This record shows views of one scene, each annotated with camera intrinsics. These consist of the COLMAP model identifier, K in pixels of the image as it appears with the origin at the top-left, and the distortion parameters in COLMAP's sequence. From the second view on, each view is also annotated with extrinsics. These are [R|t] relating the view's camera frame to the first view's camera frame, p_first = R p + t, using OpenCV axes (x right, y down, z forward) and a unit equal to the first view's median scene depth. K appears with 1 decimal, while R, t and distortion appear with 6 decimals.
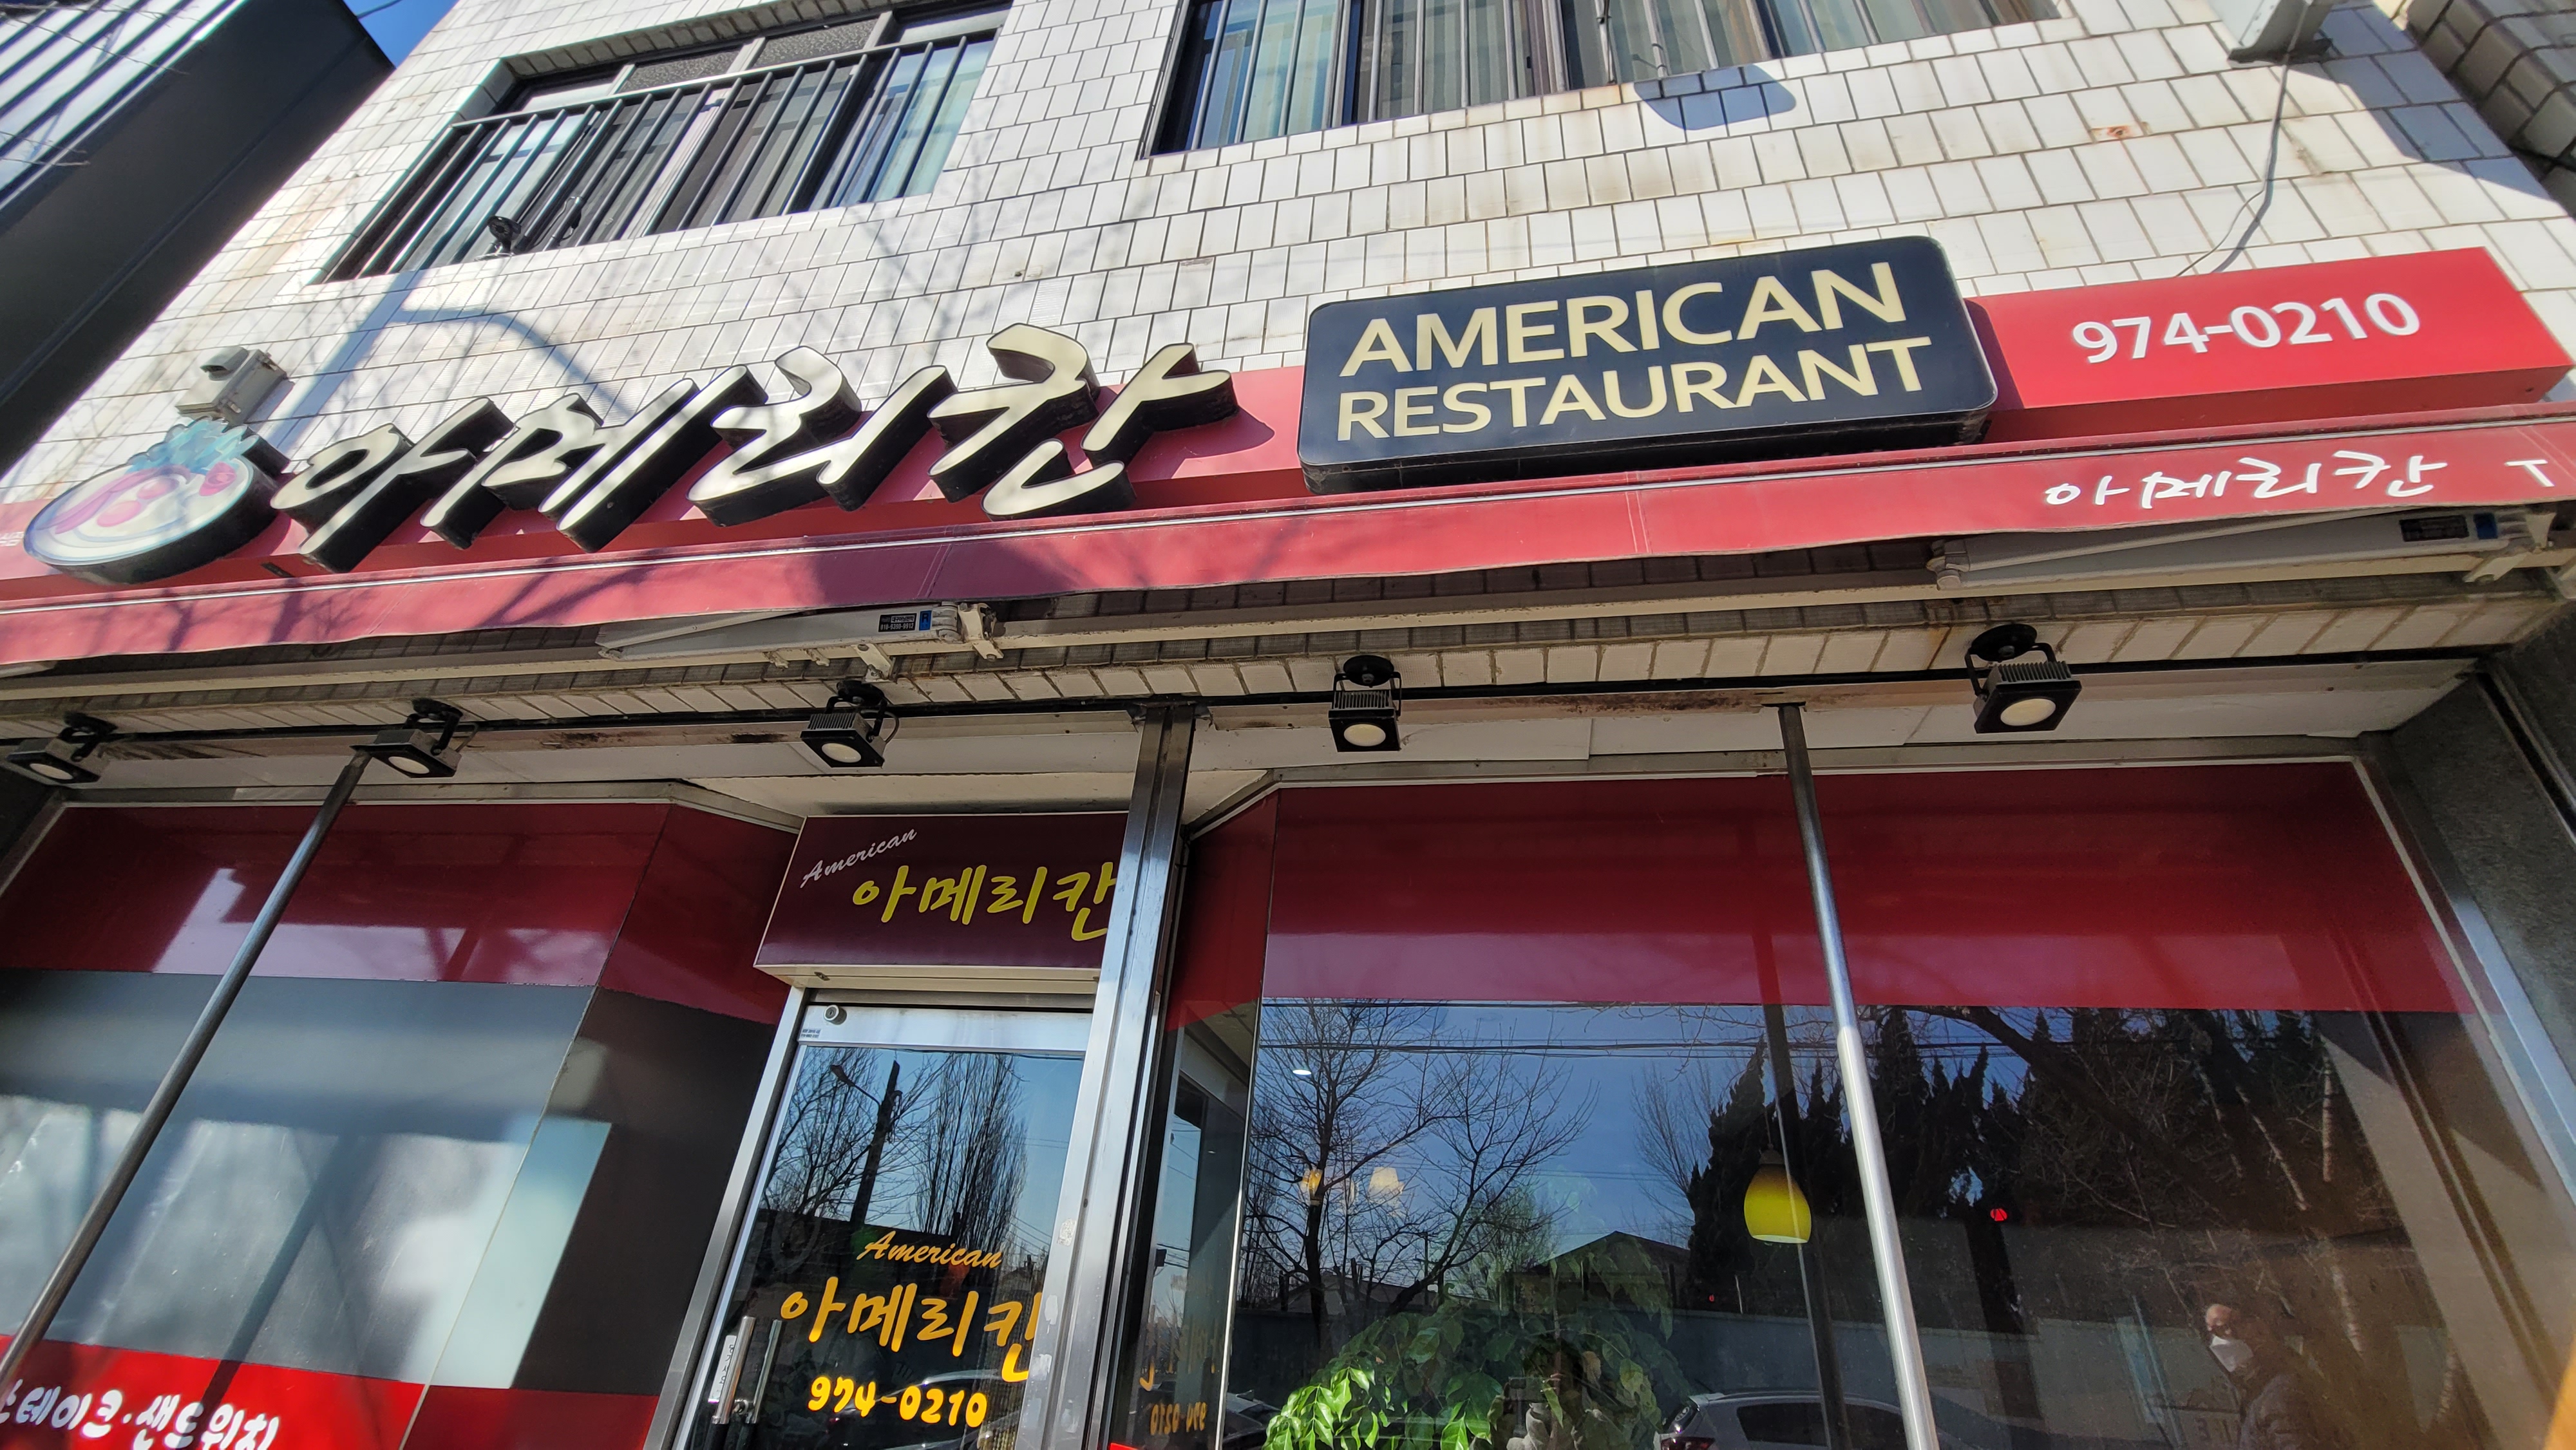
lens RADIAL K [[1053.3, 0, 1288.3], [0, 1053.3, 741.1], [0, 0, 1]] dist [-0.004414, 0.000664]
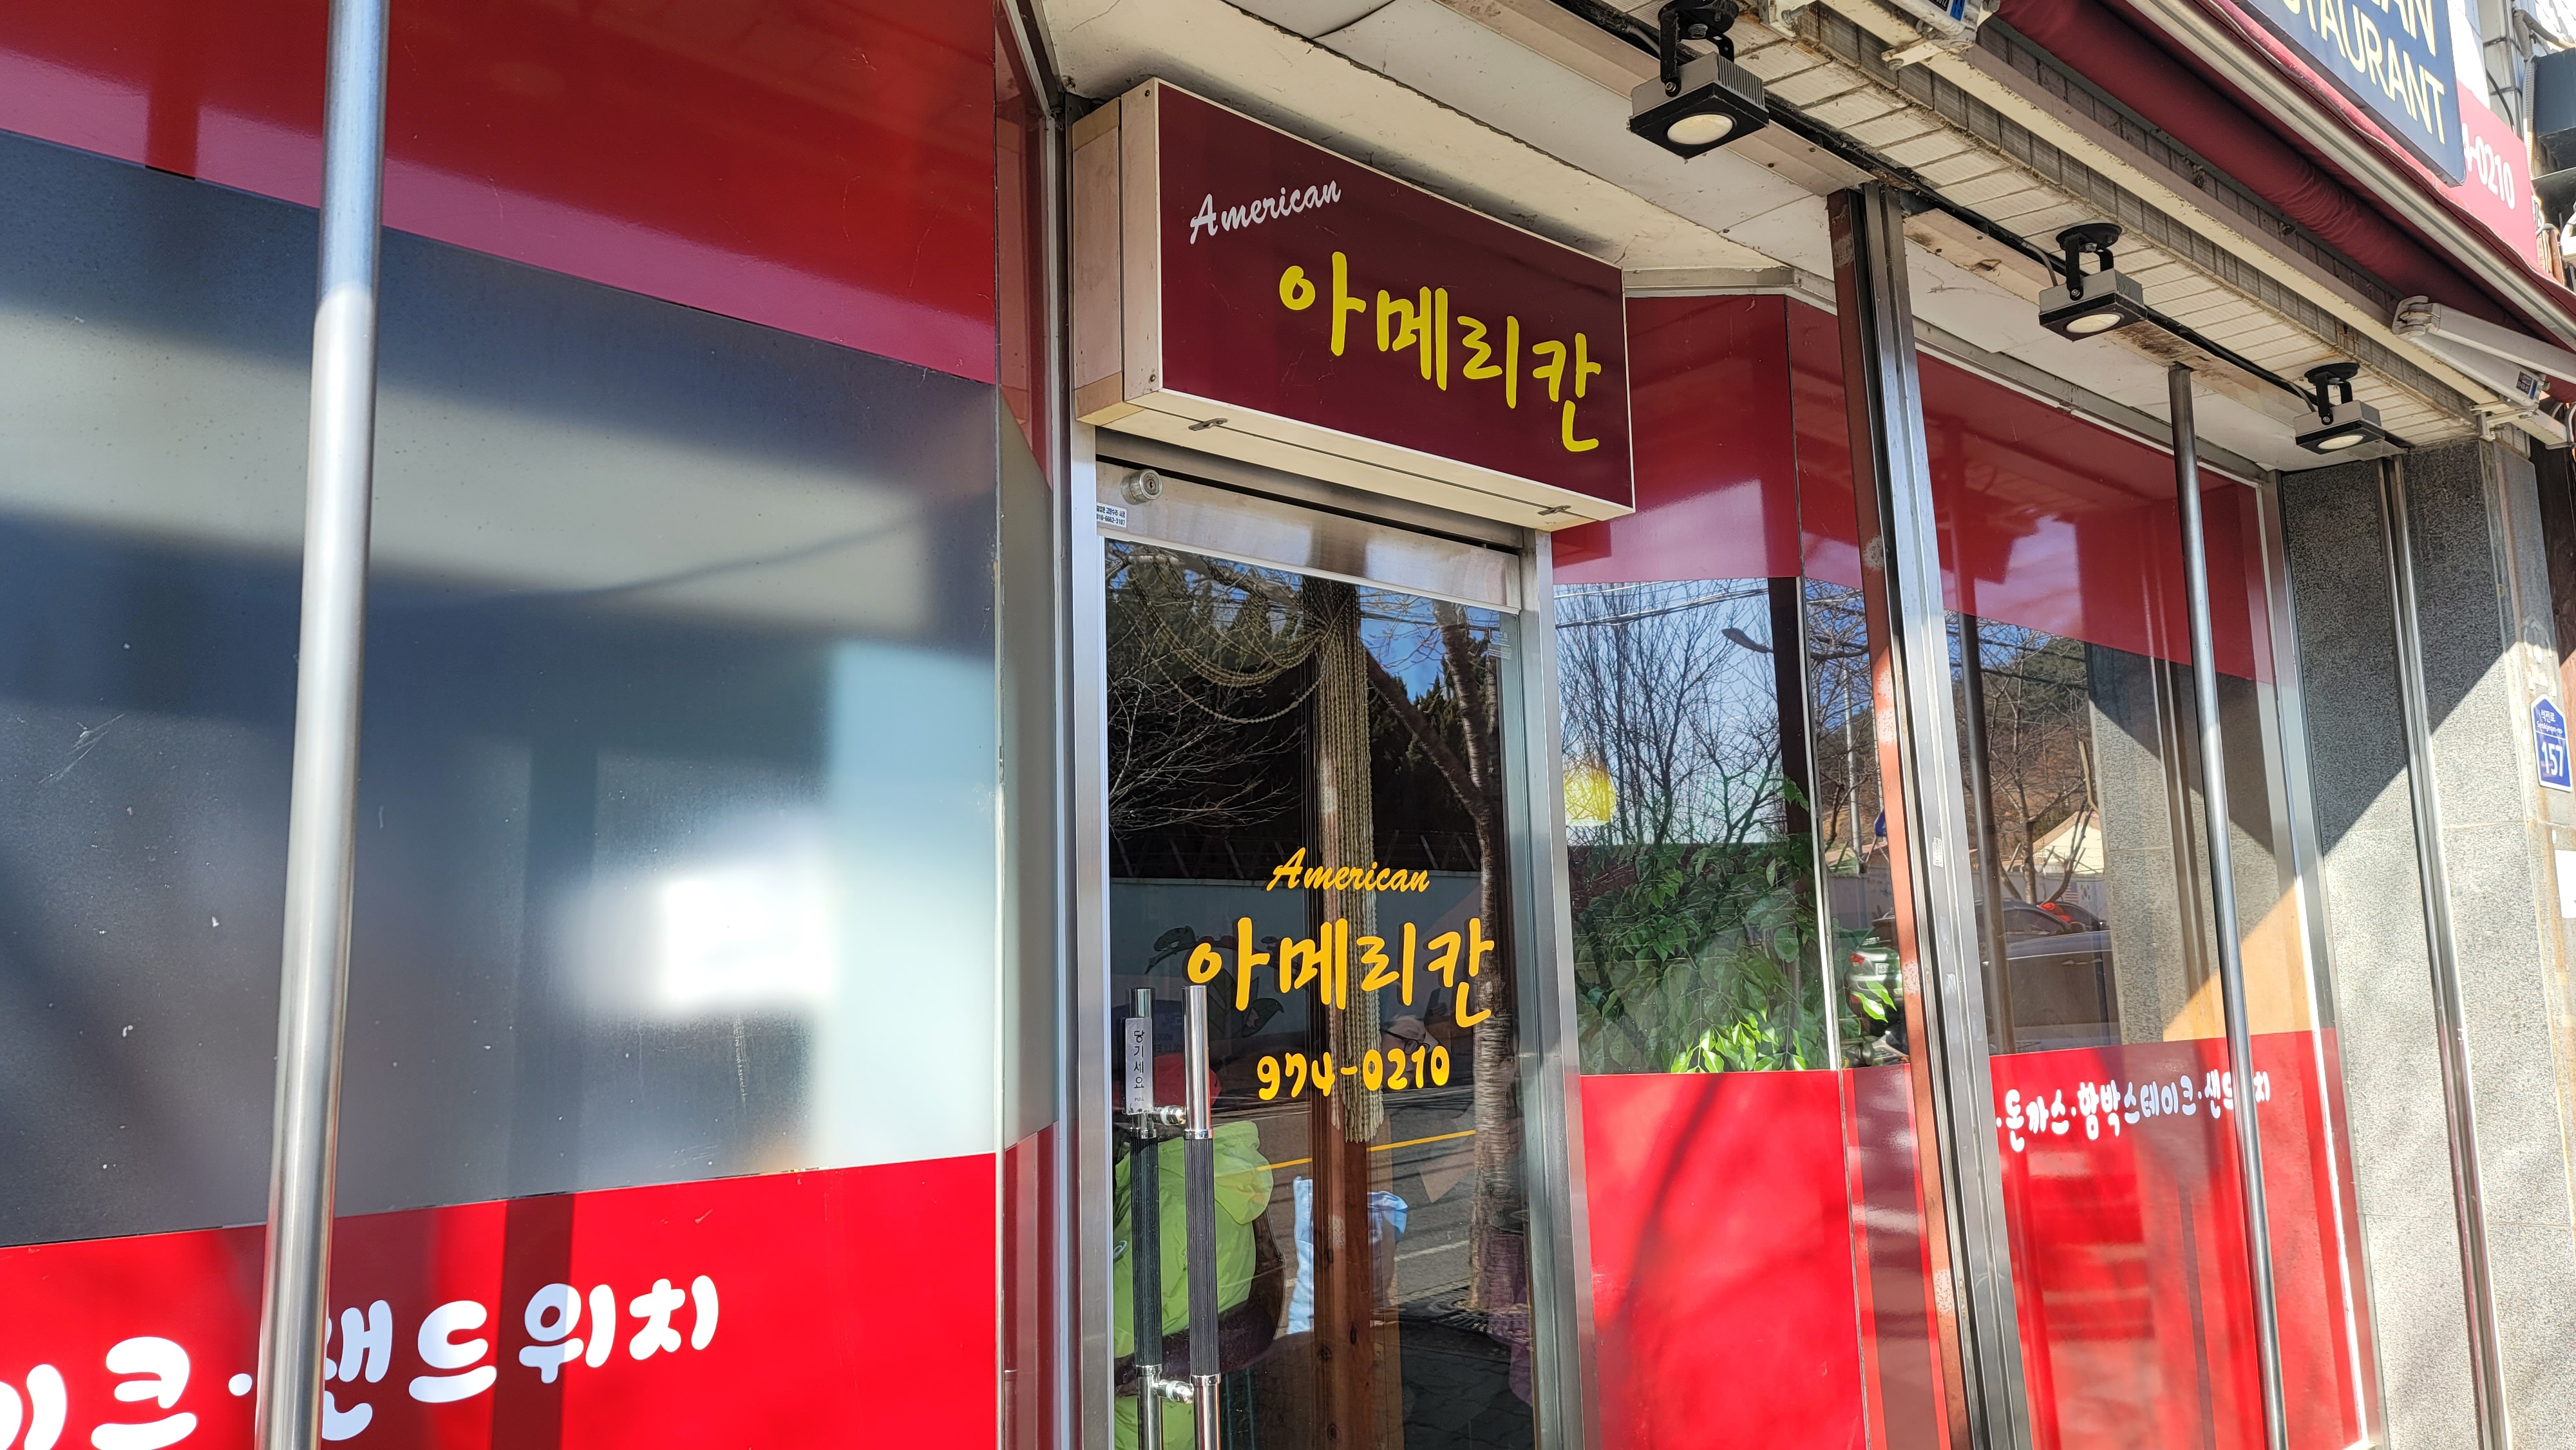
lens RADIAL K [[1882.6, 0, 1279.7], [0, 1882.6, 717.3], [0, 0, 1]] dist [0.068848, -0.038291]
pose [[0.585204, 0.026310, 0.810459, -1.385809], [-0.350116, 0.909707, 0.223274, 0.152223], [-0.731406, -0.414416, 0.541576, 0.449843]]
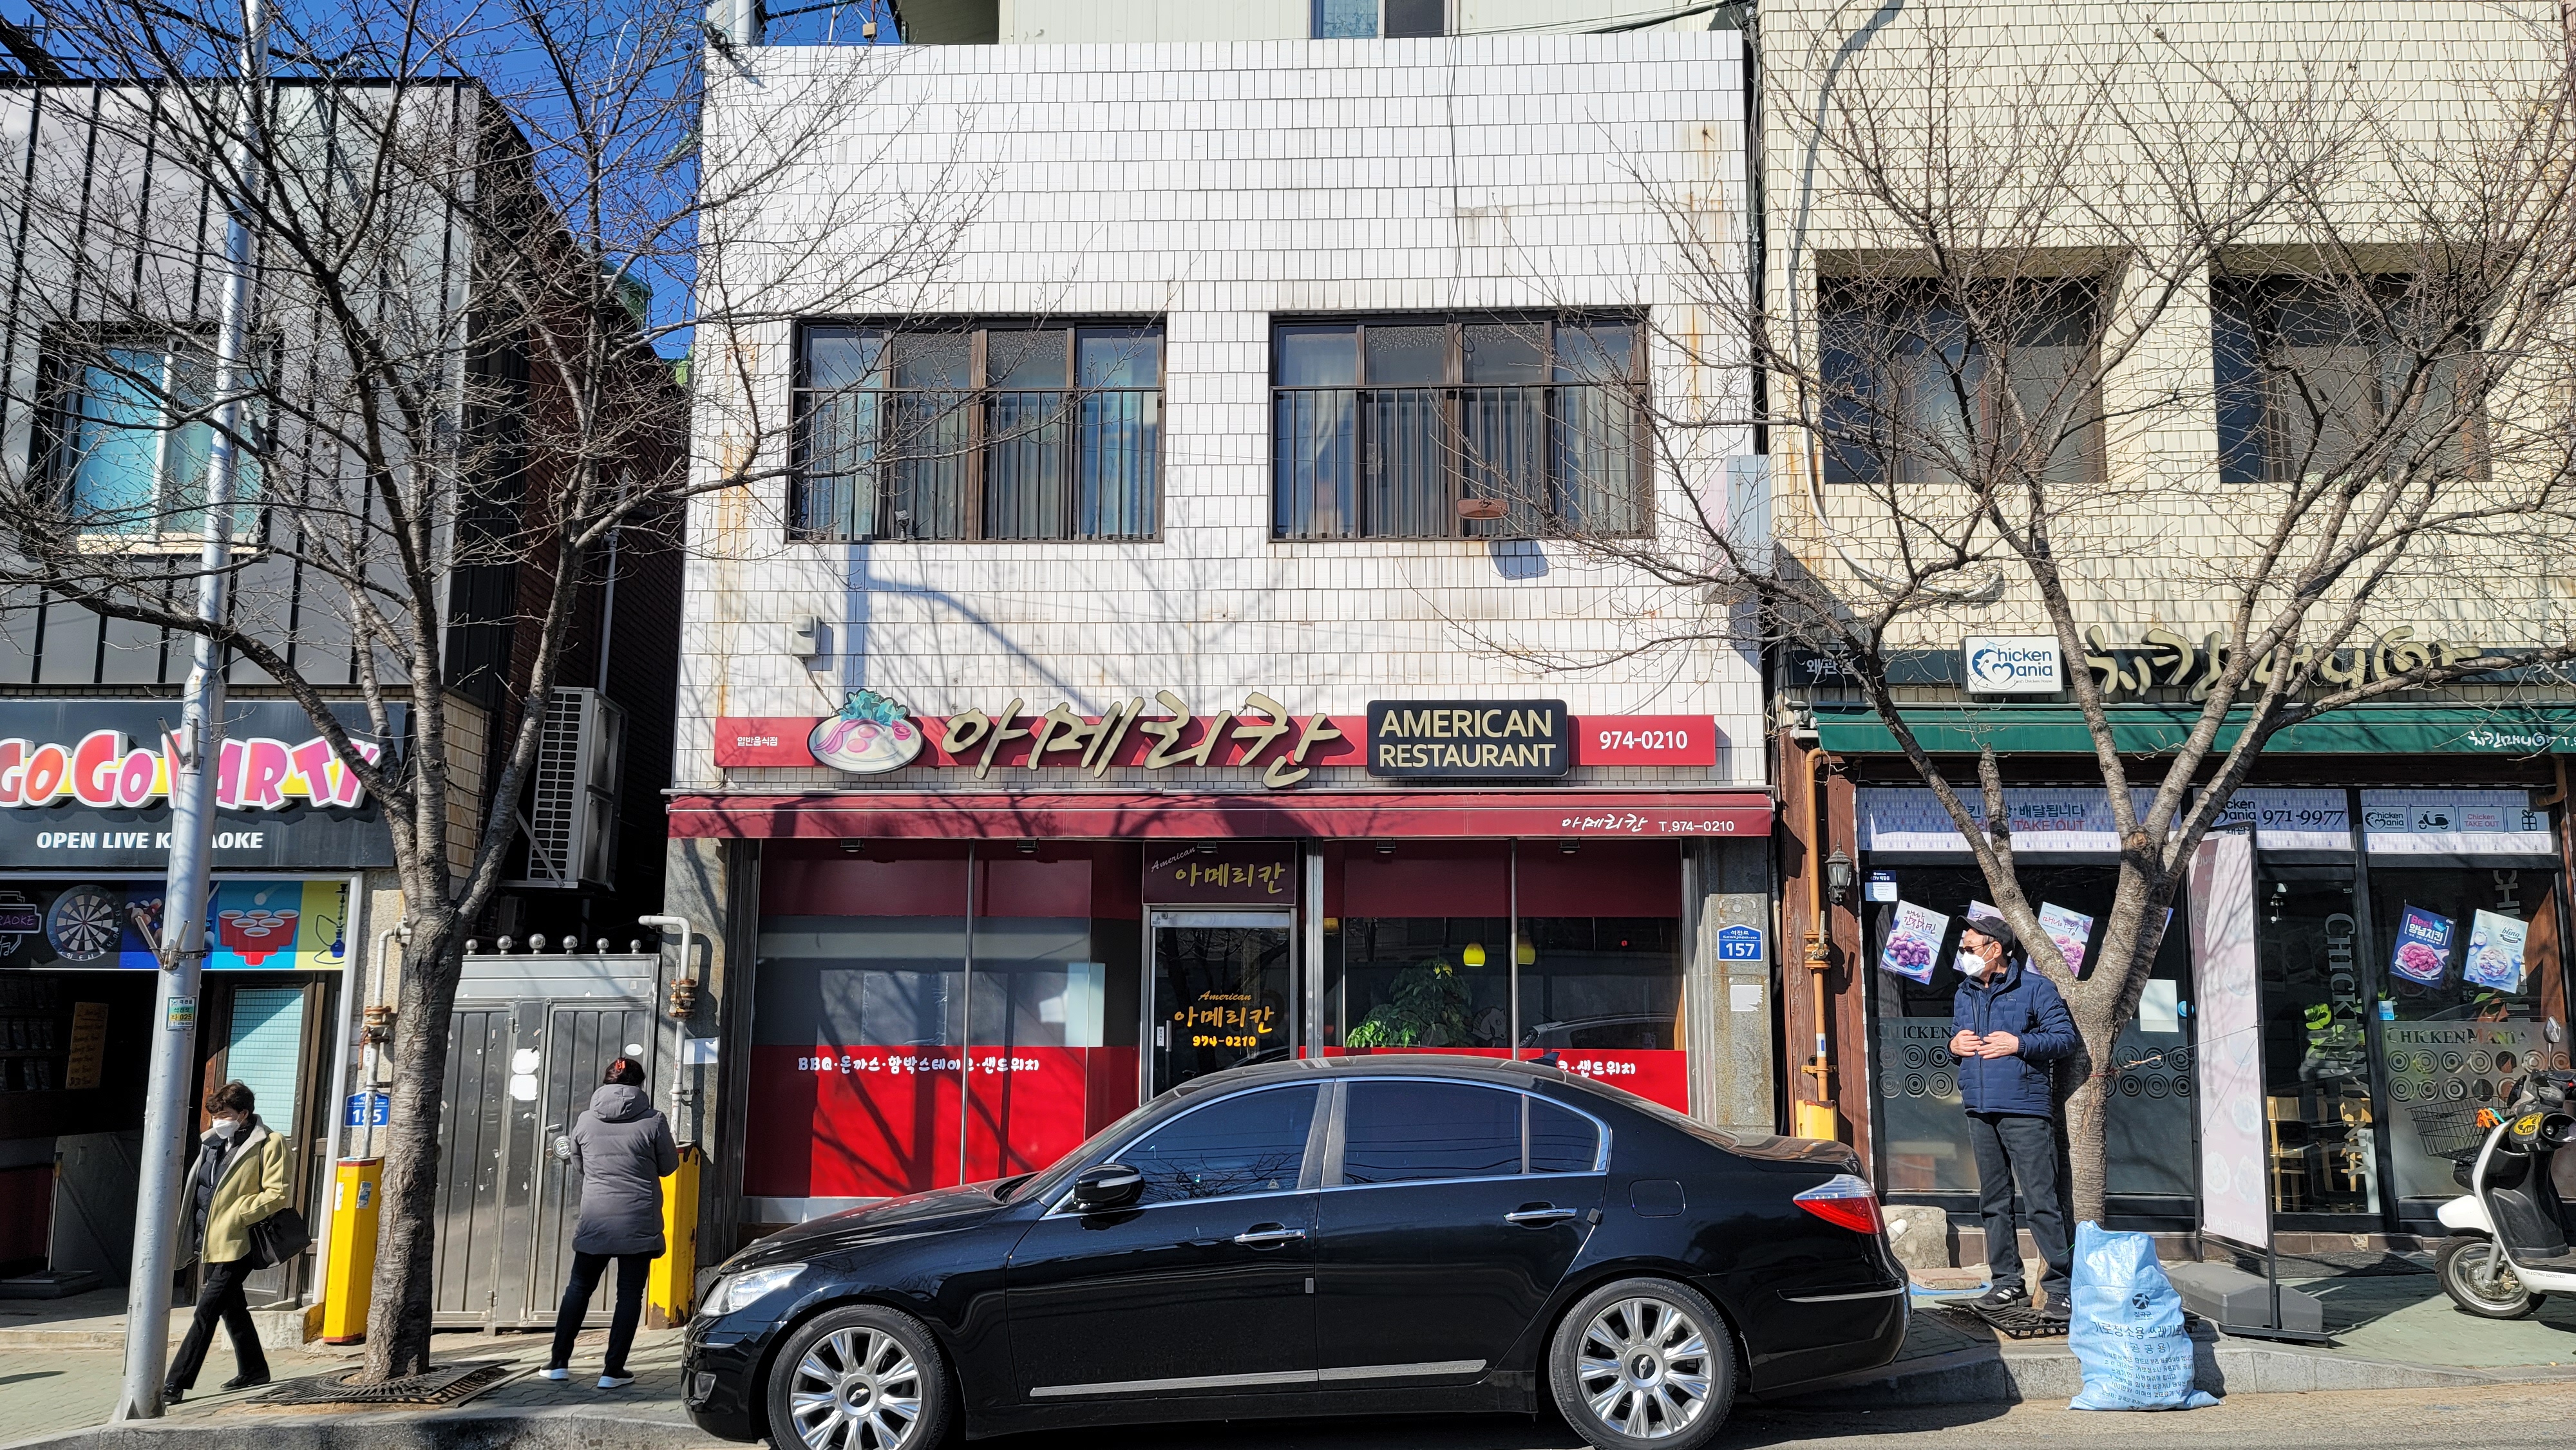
lens RADIAL K [[1882.6, 0, 1273.3], [0, 1882.6, 739.3], [0, 0, 1]] dist [0.068848, -0.038291]
pose [[0.986602, -0.046058, 0.156509, -1.031772], [-0.016427, 0.926402, 0.376178, -2.225507], [-0.162316, -0.373709, 0.913233, -3.662125]]
